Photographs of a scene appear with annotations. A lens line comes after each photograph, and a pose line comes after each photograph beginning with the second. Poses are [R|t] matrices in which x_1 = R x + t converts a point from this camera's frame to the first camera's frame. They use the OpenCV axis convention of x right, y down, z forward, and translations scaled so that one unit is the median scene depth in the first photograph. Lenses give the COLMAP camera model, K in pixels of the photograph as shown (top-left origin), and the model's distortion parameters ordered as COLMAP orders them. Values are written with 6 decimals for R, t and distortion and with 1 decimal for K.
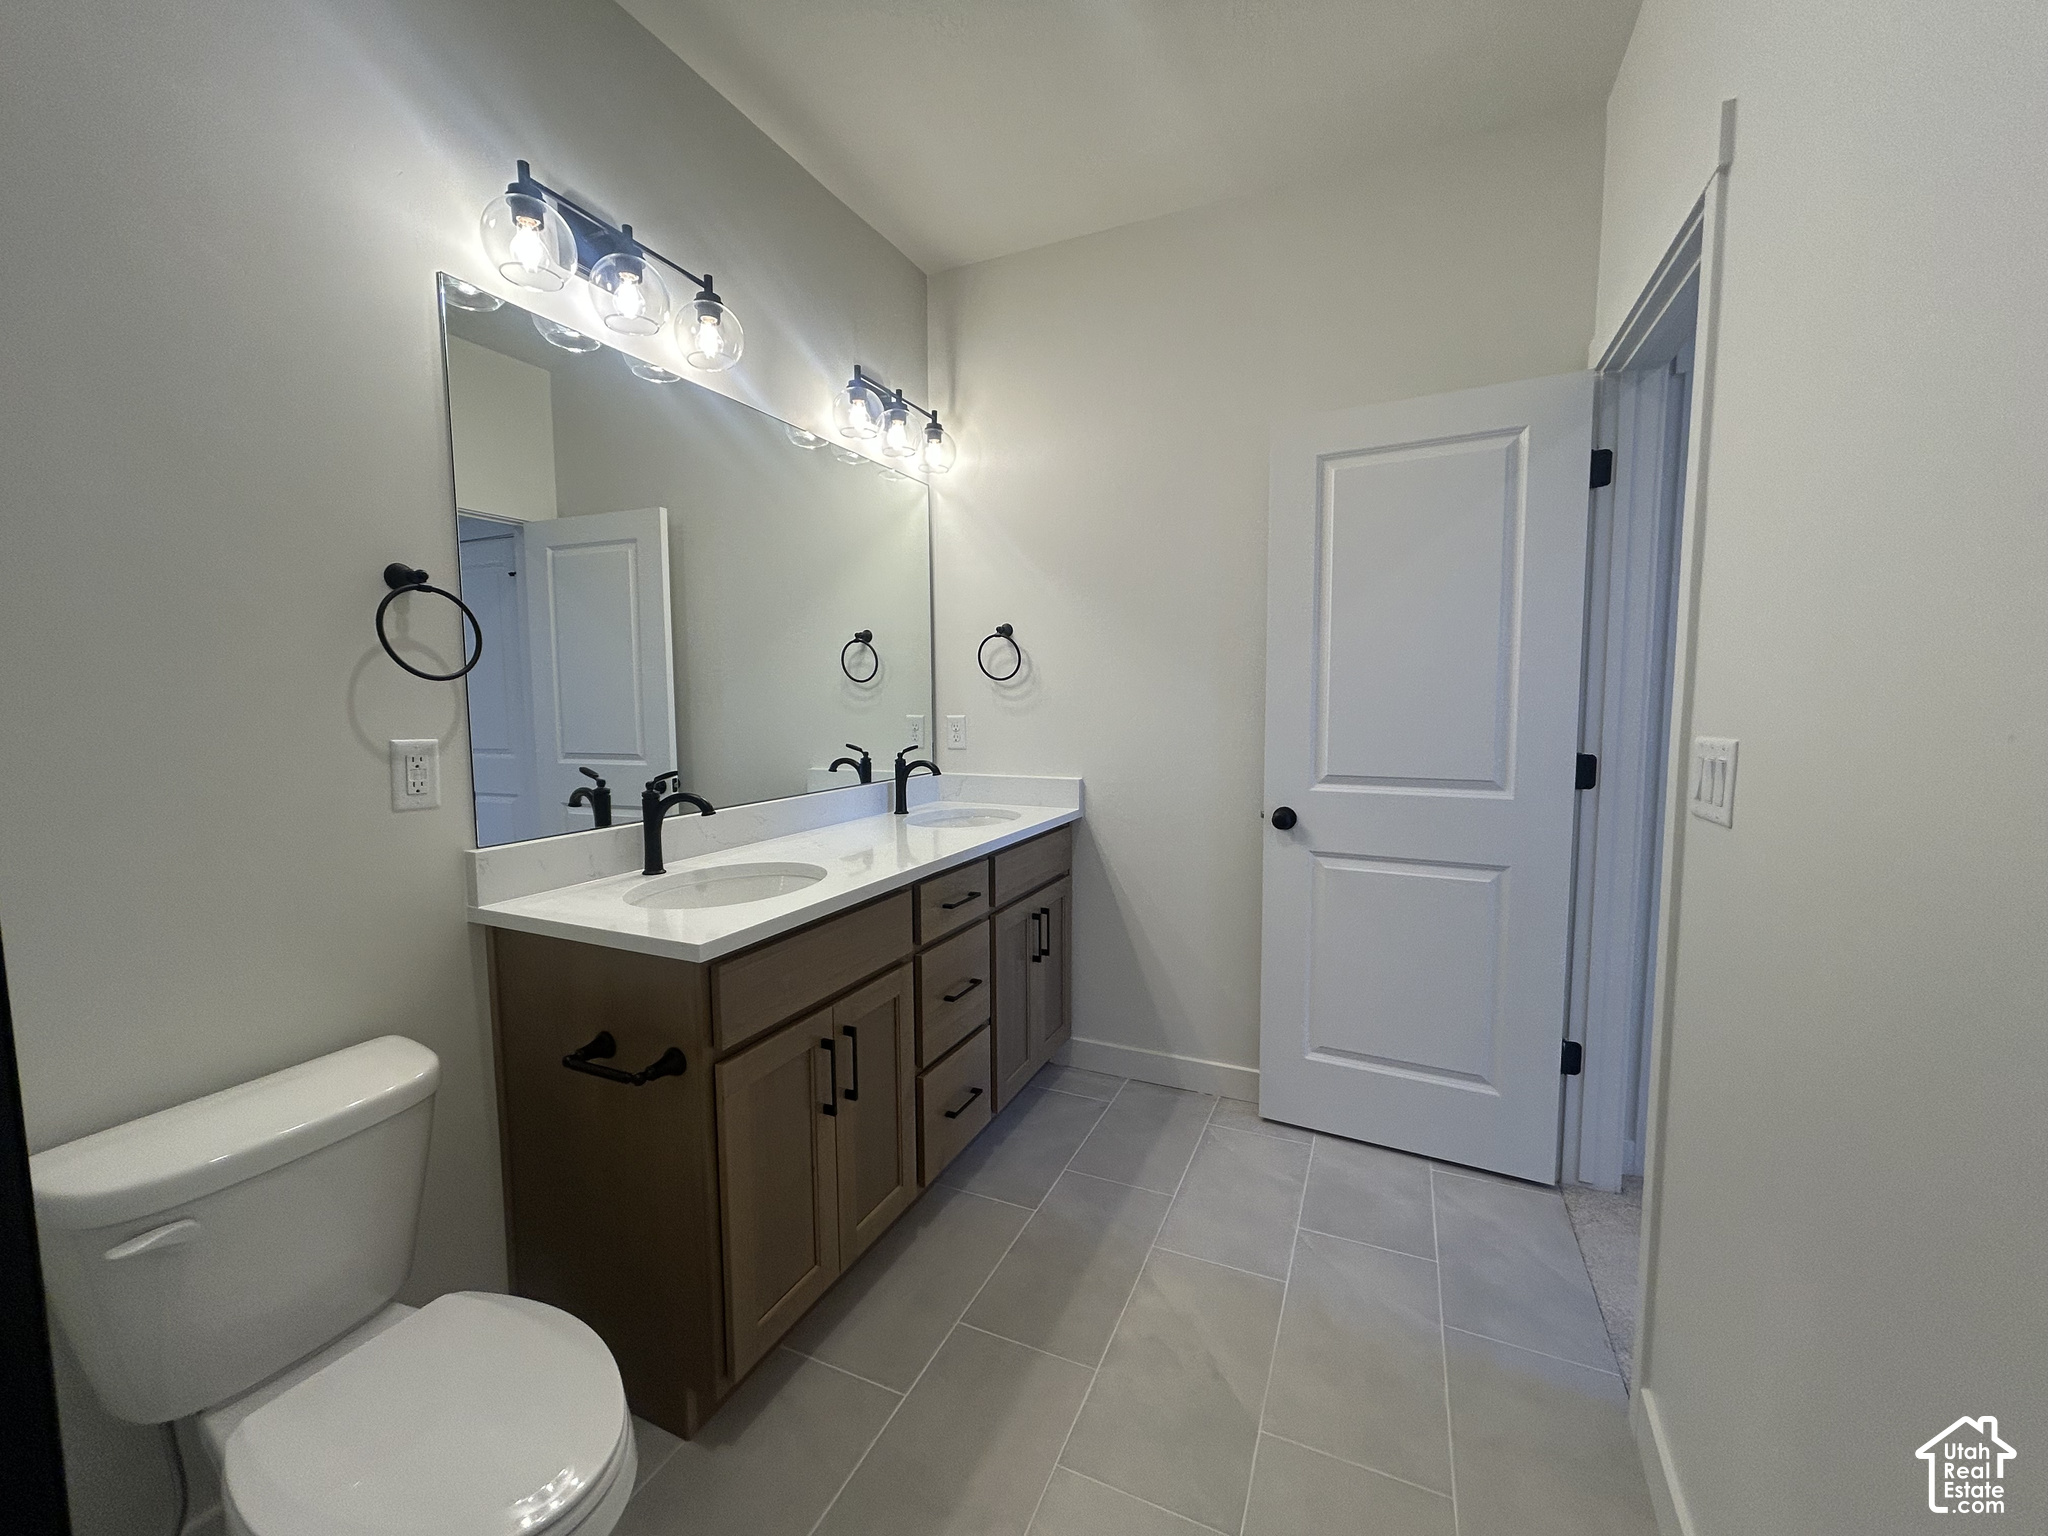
lens RADIAL K [[820.2, 0, 1016.7], [0, 820.2, 770.5], [0, 0, 1]] dist [-0.000021, -0.000018]
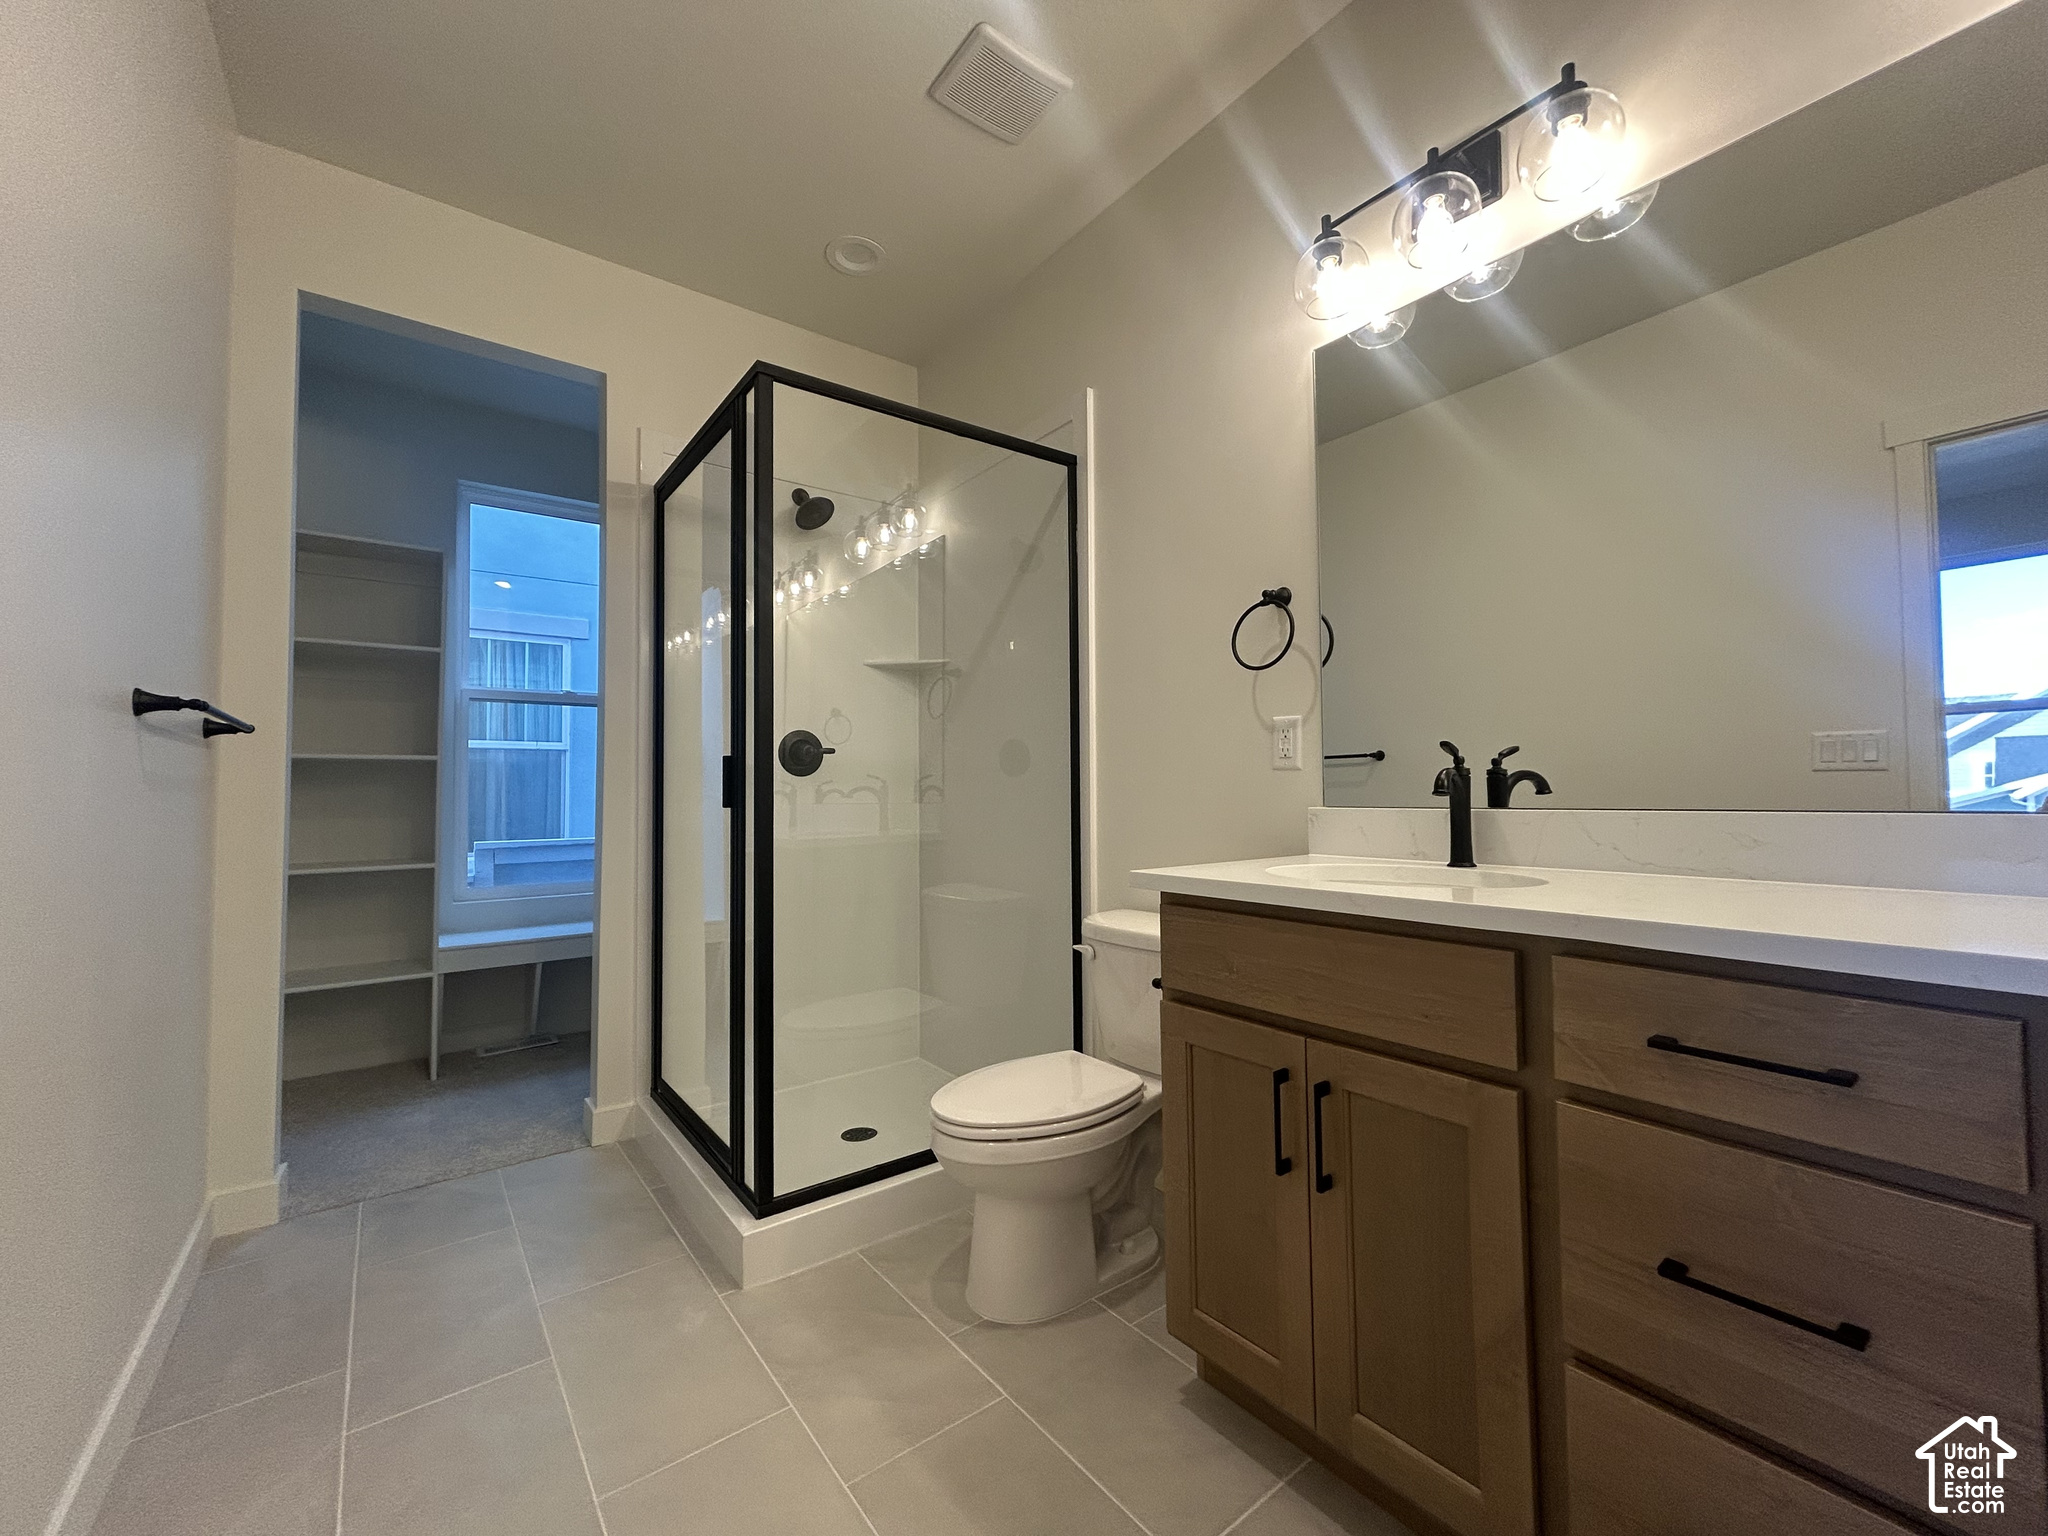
lens RADIAL K [[820.2, 0, 1016.7], [0, 820.2, 770.5], [0, 0, 1]] dist [-0.000021, -0.000018]
pose [[-0.471633, -0.014077, -0.881683, 0.604506], [-0.064361, 0.997755, 0.018498, 0.050652], [0.879443, 0.065471, -0.471480, 1.195548]]
